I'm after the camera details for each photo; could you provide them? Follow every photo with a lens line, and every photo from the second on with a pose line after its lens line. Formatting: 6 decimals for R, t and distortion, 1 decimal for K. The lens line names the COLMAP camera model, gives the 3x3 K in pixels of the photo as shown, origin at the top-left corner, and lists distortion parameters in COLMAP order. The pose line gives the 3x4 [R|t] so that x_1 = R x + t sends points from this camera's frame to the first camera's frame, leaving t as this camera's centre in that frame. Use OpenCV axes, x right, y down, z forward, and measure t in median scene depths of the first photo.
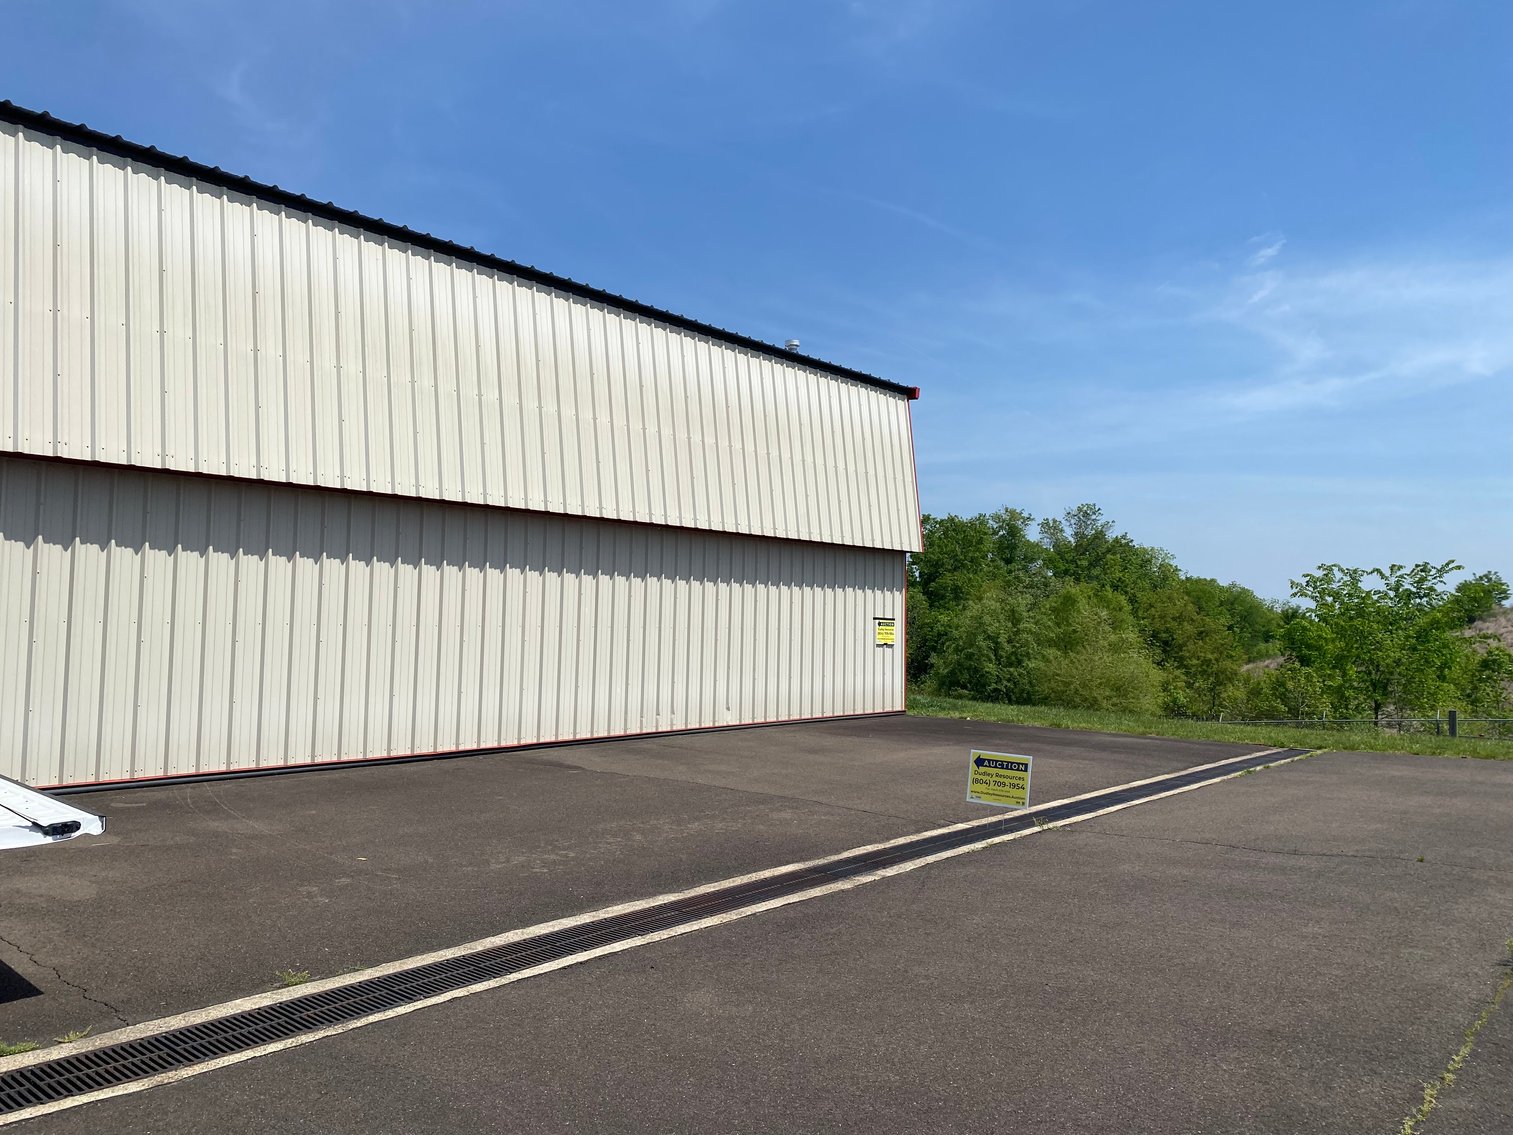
lens RADIAL K [[1138.7, 0, 755.1], [0, 1138.7, 580.0], [0, 0, 1]] dist [0.052793, -0.060563]
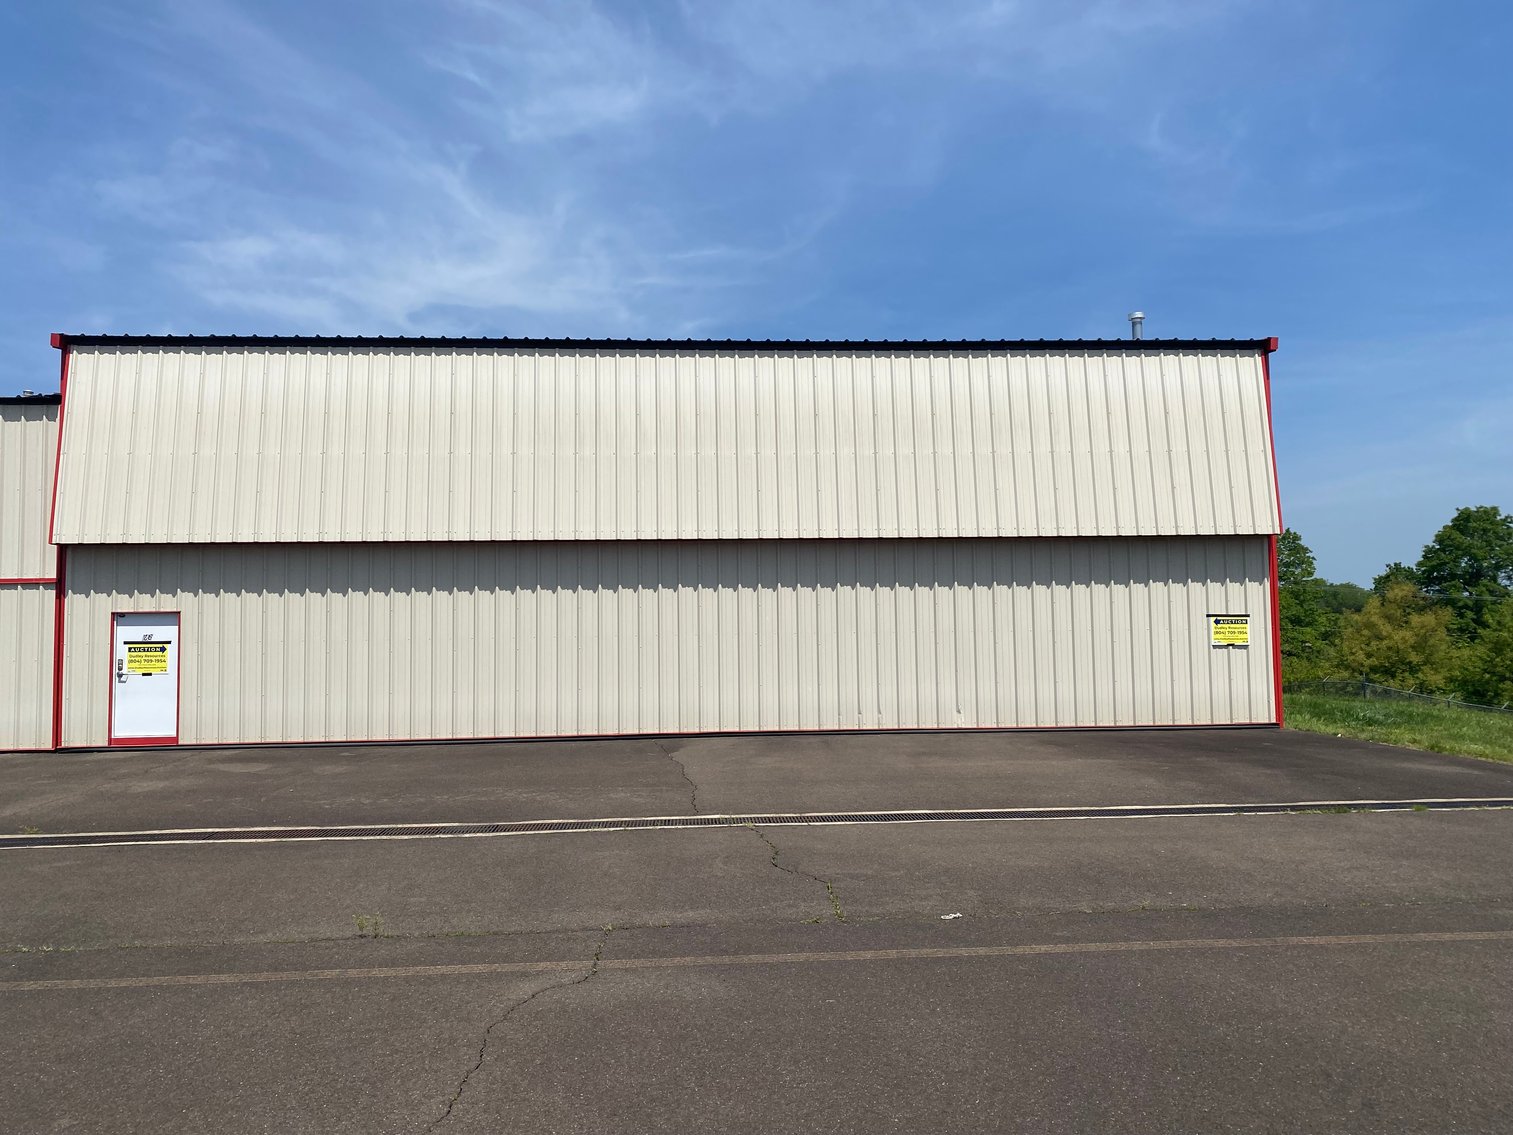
lens RADIAL K [[1138.7, 0, 777.0], [0, 1138.7, 590.2], [0, 0, 1]] dist [0.052793, -0.060563]
pose [[0.698774, -0.059292, -0.712881, 0.650527], [0.052780, 0.998116, -0.031279, 0.032096], [0.713392, -0.015769, 0.700587, 0.198487]]
